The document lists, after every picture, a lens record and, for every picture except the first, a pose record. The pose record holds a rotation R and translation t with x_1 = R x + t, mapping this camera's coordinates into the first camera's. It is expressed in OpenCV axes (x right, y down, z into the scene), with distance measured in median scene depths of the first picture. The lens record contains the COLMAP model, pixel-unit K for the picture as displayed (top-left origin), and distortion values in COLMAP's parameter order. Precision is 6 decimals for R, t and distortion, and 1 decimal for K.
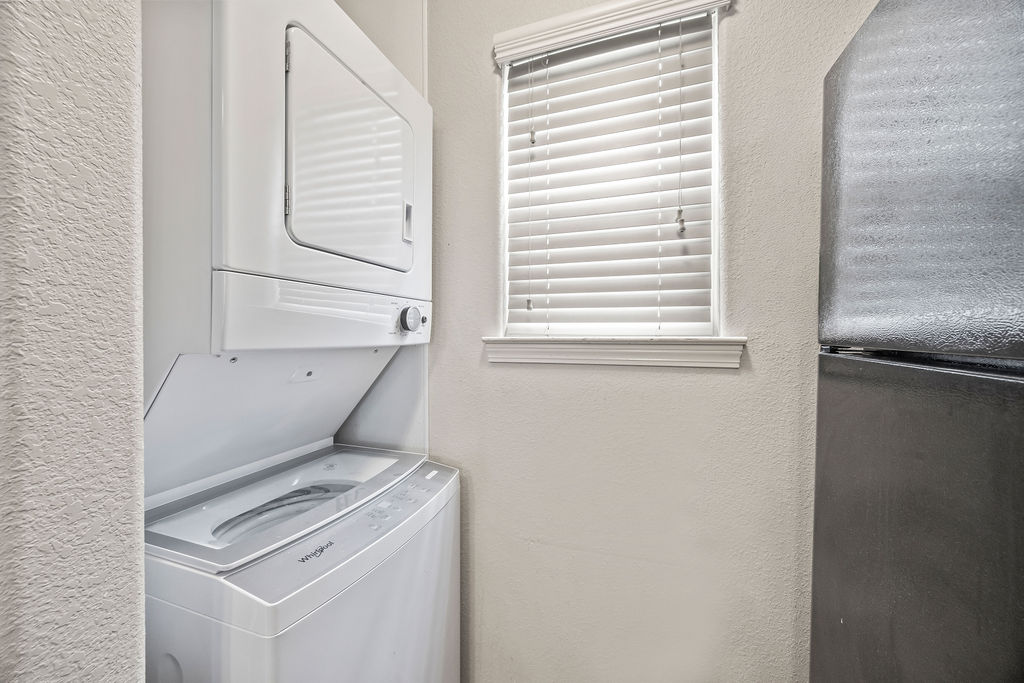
lens RADIAL K [[391.4, 0, 512.8], [0, 391.4, 337.8], [0, 0, 1]] dist [0.000354, -0.000025]
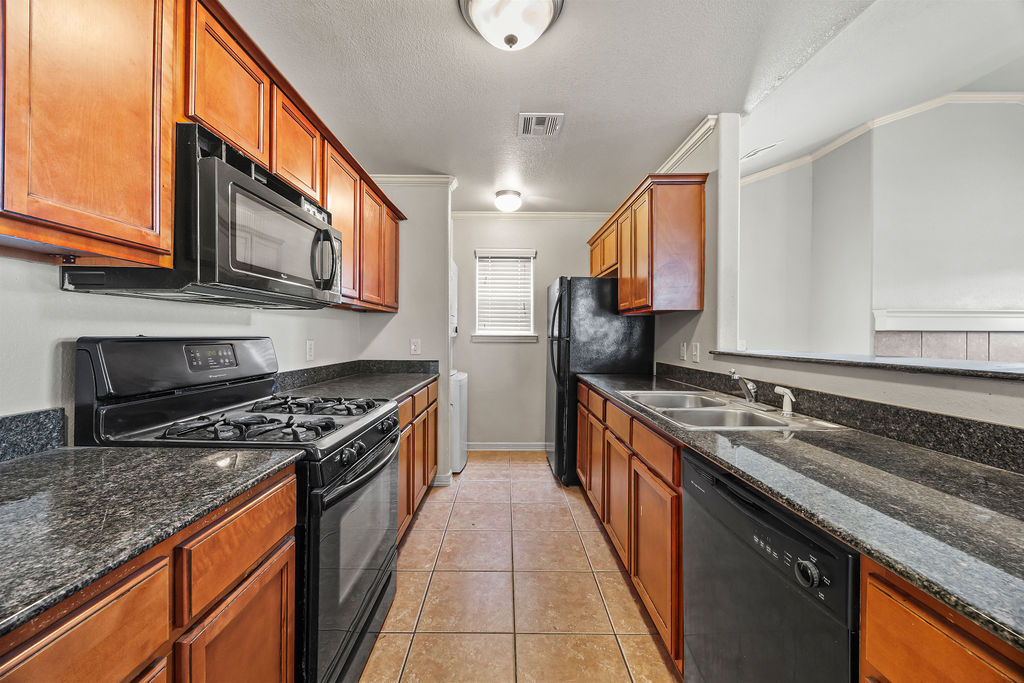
lens RADIAL K [[391.4, 0, 511.7], [0, 391.4, 338.1], [0, 0, 1]] dist [0.000354, -0.000025]
pose [[0.895888, 0.000201, 0.444280, -1.320855], [0.000274, 0.999999, -0.001006, 0.035180], [-0.444280, 0.001024, 0.895887, -2.287244]]
